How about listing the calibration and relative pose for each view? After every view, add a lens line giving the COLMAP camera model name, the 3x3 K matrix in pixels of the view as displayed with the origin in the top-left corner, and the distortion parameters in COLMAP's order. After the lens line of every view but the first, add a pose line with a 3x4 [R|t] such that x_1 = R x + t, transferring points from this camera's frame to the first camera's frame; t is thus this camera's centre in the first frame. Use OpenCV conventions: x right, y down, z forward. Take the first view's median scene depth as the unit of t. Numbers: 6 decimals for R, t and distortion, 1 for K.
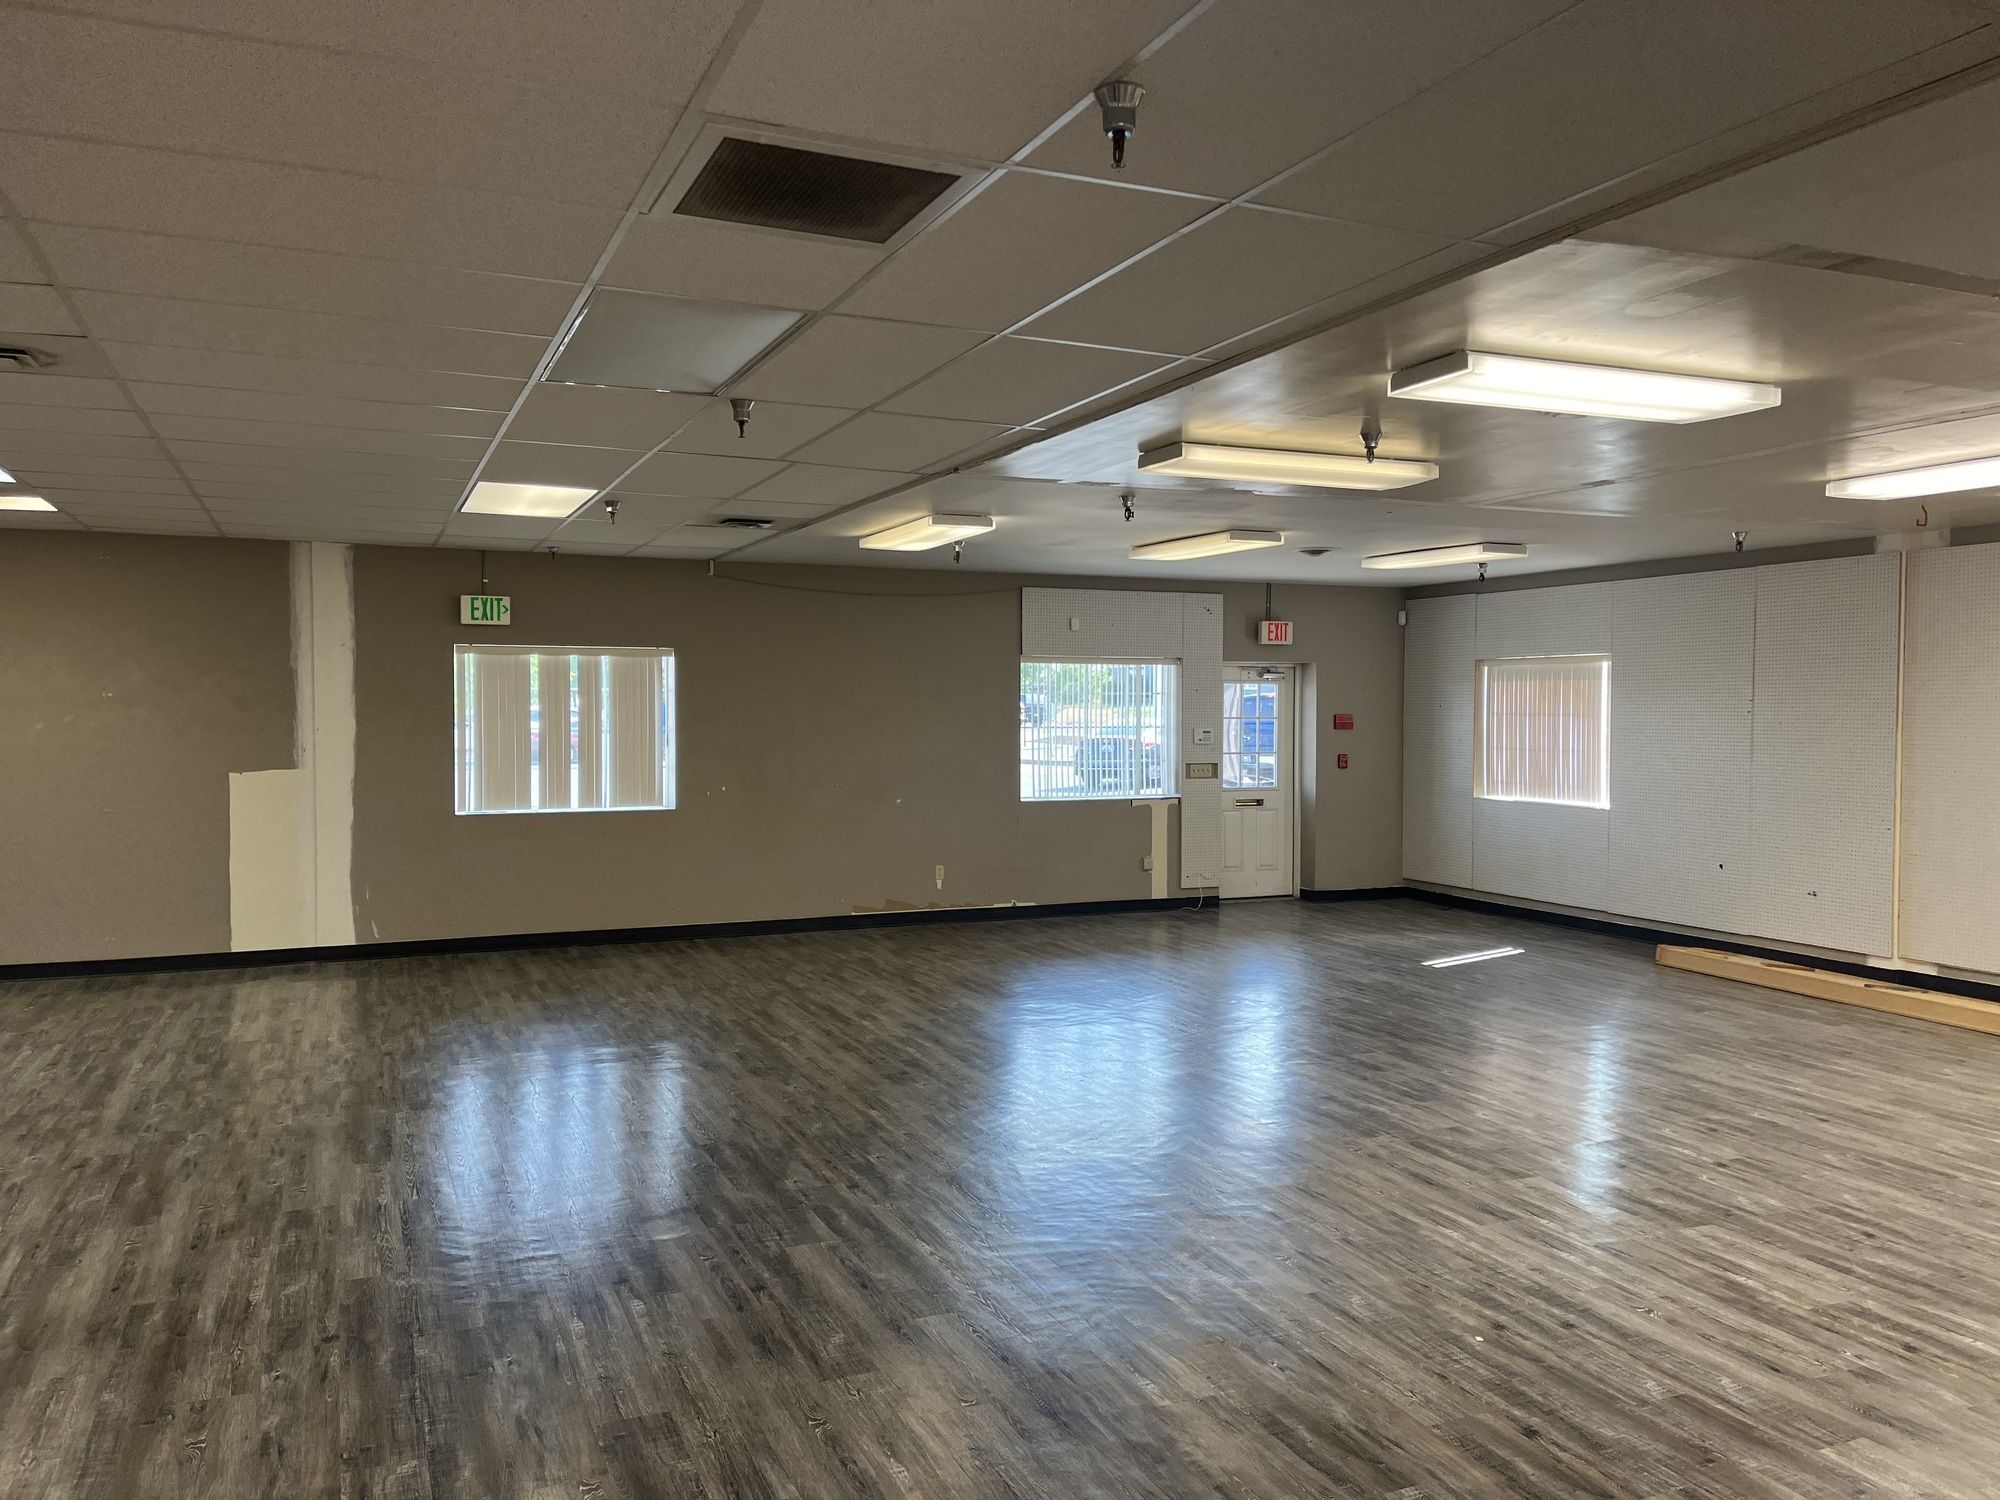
lens RADIAL K [[1503.7, 0, 1003.1], [0, 1503.7, 751.4], [0, 0, 1]] dist [0.003559, -0.021159]
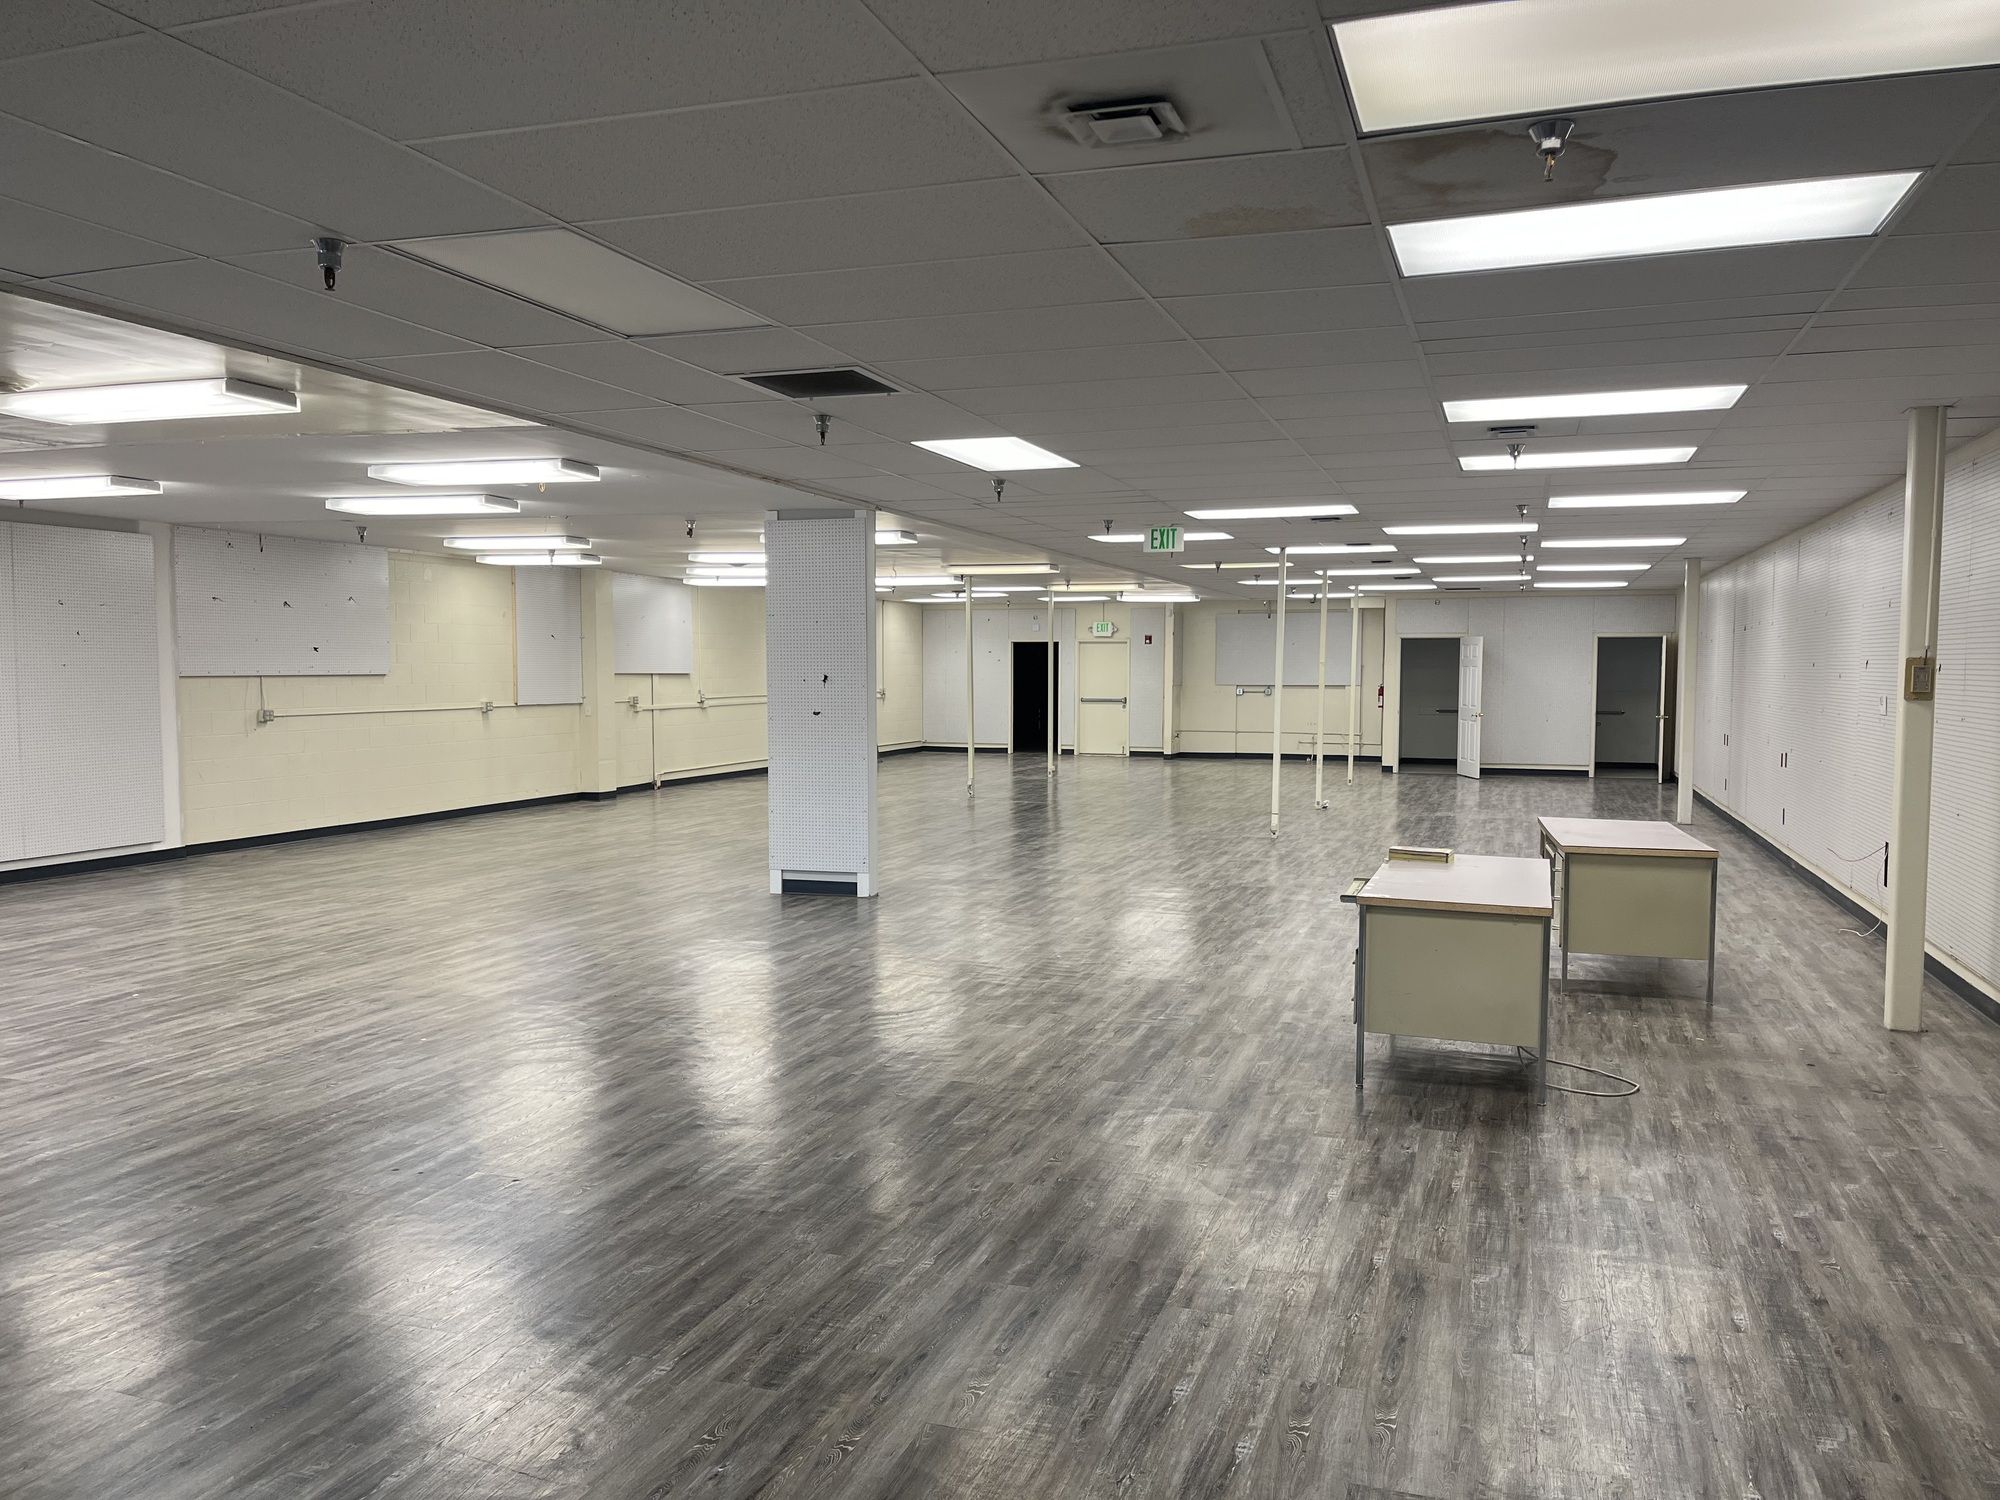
lens RADIAL K [[1503.7, 0, 1000.5], [0, 1503.7, 753.5], [0, 0, 1]] dist [0.003559, -0.021159]
pose [[-0.733077, -0.039333, 0.679008, -0.961757], [0.016002, 0.997053, 0.075033, -0.026032], [-0.679958, 0.065871, -0.730287, 1.353431]]
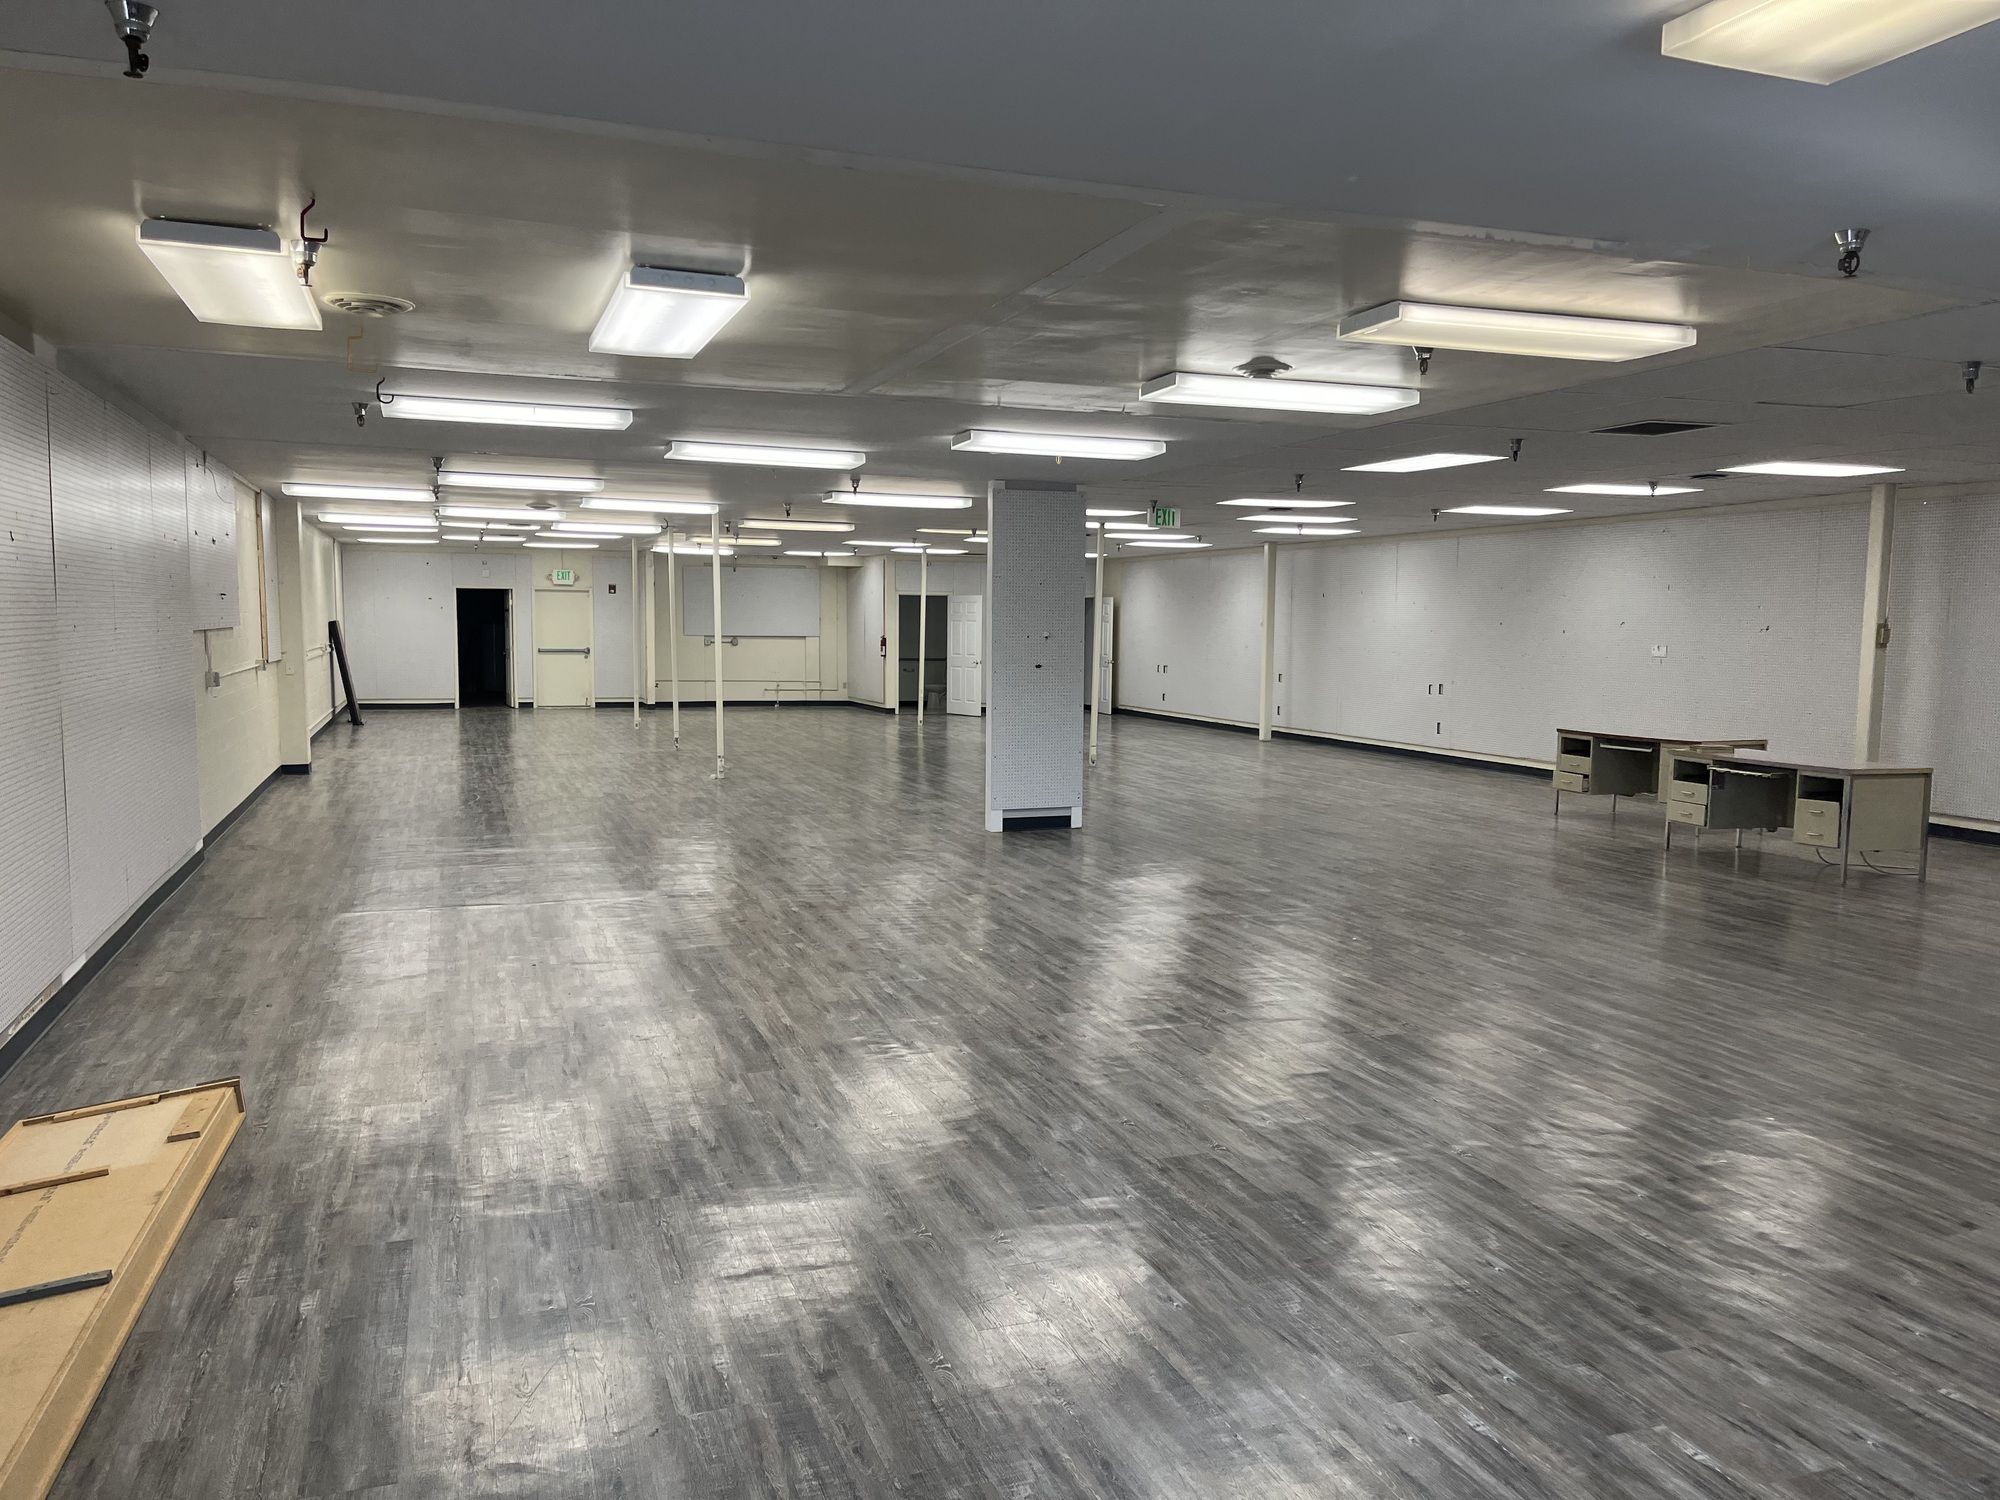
lens RADIAL K [[1503.7, 0, 1000.1], [0, 1503.7, 754.7], [0, 0, 1]] dist [0.003559, -0.021159]
pose [[-0.997914, -0.015891, 0.062575, 0.508185], [-0.008716, 0.993522, 0.113309, -0.052591], [-0.063970, 0.112527, -0.991587, 2.269697]]
